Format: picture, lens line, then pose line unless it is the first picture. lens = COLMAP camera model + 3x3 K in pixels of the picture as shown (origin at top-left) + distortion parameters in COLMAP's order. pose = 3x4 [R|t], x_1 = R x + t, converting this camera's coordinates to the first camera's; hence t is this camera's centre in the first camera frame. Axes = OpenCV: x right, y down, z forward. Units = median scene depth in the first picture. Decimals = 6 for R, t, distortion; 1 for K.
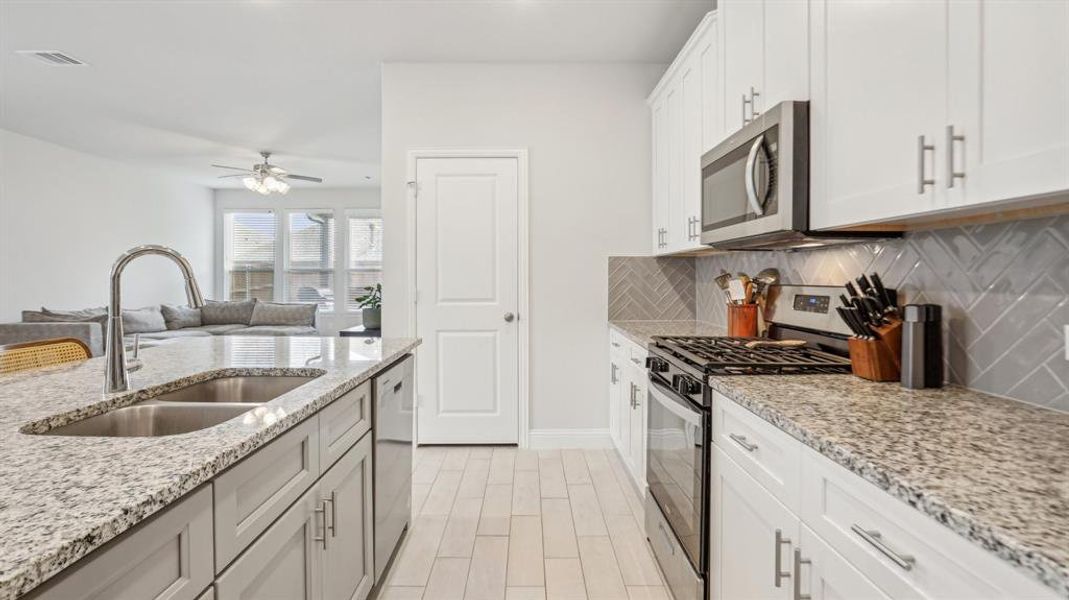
lens RADIAL K [[507.1, 0, 527.5], [0, 507.1, 281.2], [0, 0, 1]] dist [-0.050662, 0.017600]
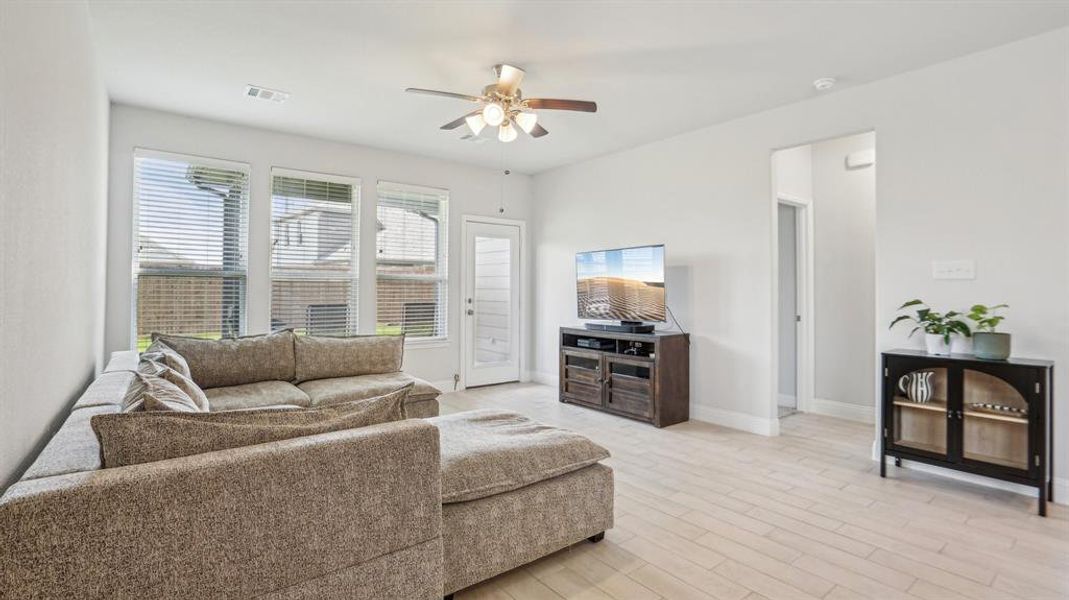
lens RADIAL K [[507.3, 0, 534.5], [0, 507.3, 288.2], [0, 0, 1]] dist [-0.057834, 0.026446]
pose [[0.787551, 0.003401, 0.616241, -1.428395], [-0.000296, 0.999987, -0.005141, -0.011010], [-0.616250, 0.003866, 0.787541, 0.922503]]
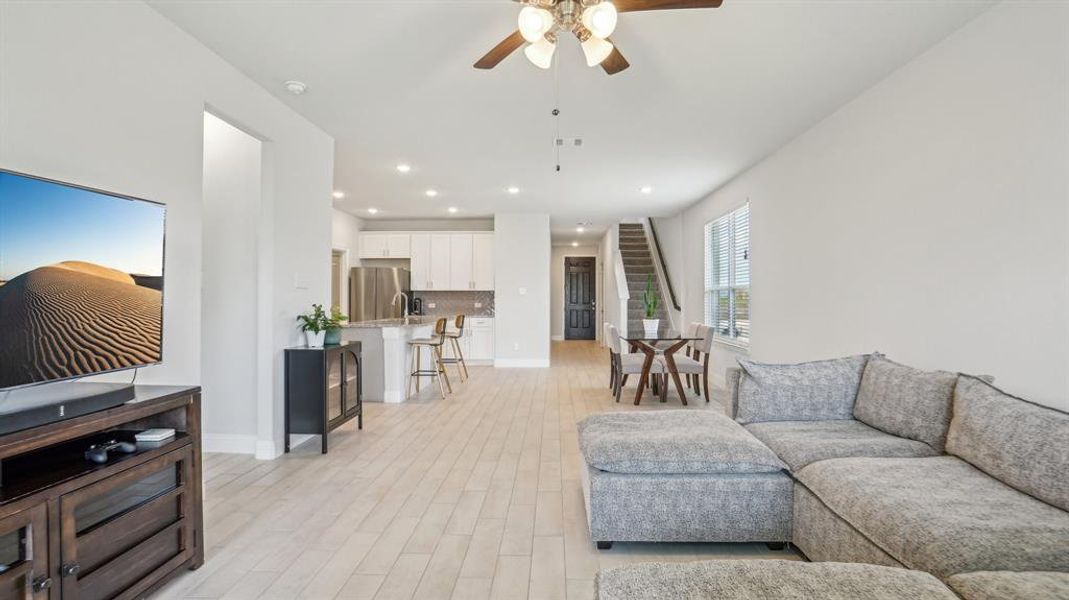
lens RADIAL K [[512.3, 0, 534.5], [0, 512.3, 300.0], [0, 0, 1]] dist [-0.058779, 0.022817]
pose [[-0.999337, -0.003436, 0.036250, -0.868811], [-0.003088, 0.999949, 0.009649, -0.017630], [-0.036282, 0.009530, -0.999296, 2.322916]]
